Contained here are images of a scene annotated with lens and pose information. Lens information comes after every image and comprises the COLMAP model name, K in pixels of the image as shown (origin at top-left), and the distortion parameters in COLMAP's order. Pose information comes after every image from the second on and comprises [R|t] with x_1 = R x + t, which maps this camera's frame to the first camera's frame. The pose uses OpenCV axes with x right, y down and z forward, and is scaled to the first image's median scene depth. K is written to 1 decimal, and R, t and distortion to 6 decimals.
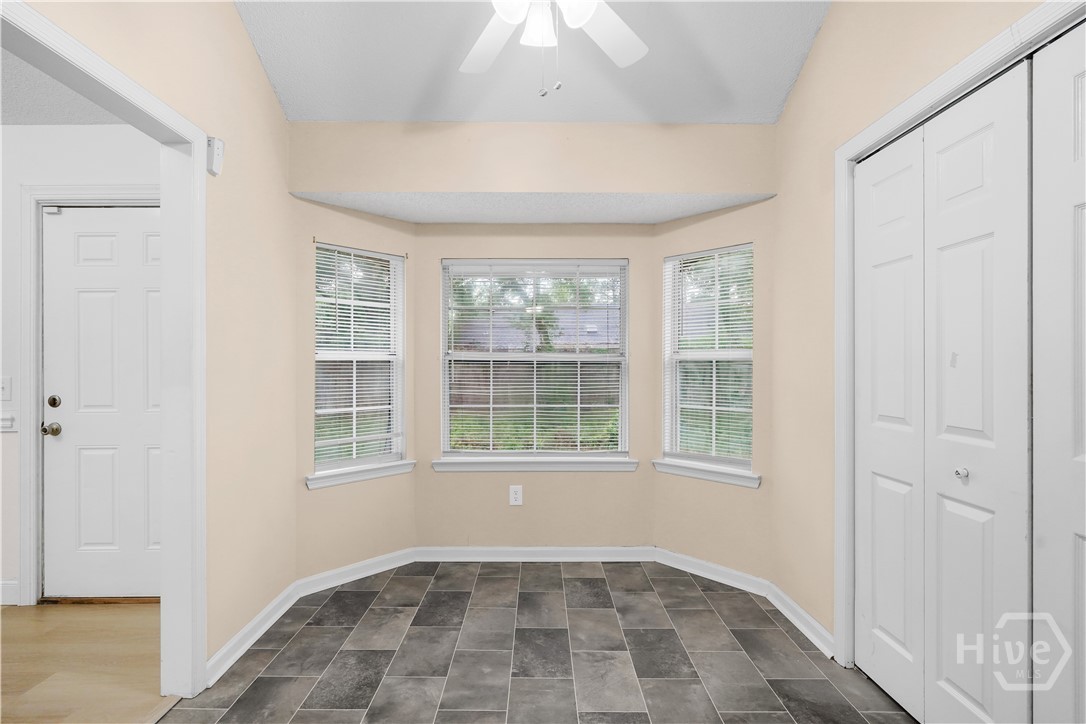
lens RADIAL K [[536.1, 0, 537.7], [0, 536.1, 364.9], [0, 0, 1]] dist [0.000712, 0.001351]
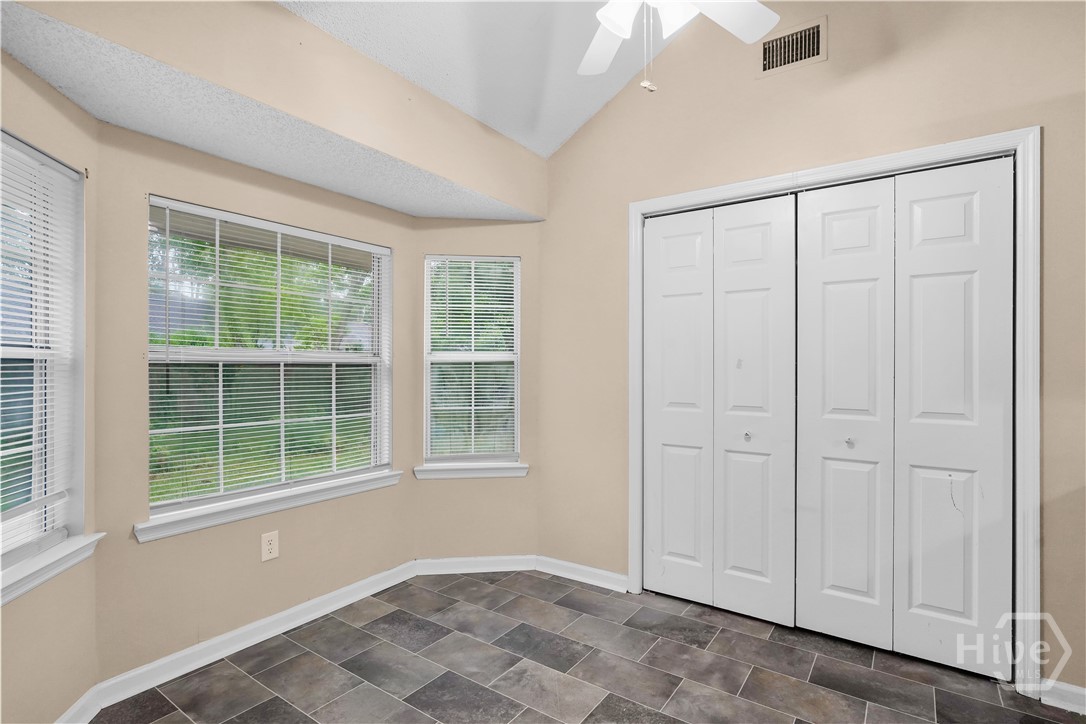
lens RADIAL K [[534.2, 0, 543.0], [0, 534.2, 362.0], [0, 0, 1]] dist [-0.004751, 0.000669]
pose [[0.580137, 0.002516, 0.814515, -0.481149], [0.000534, 0.999994, -0.003469, -0.005632], [-0.814519, 0.002447, 0.580132, 0.317221]]
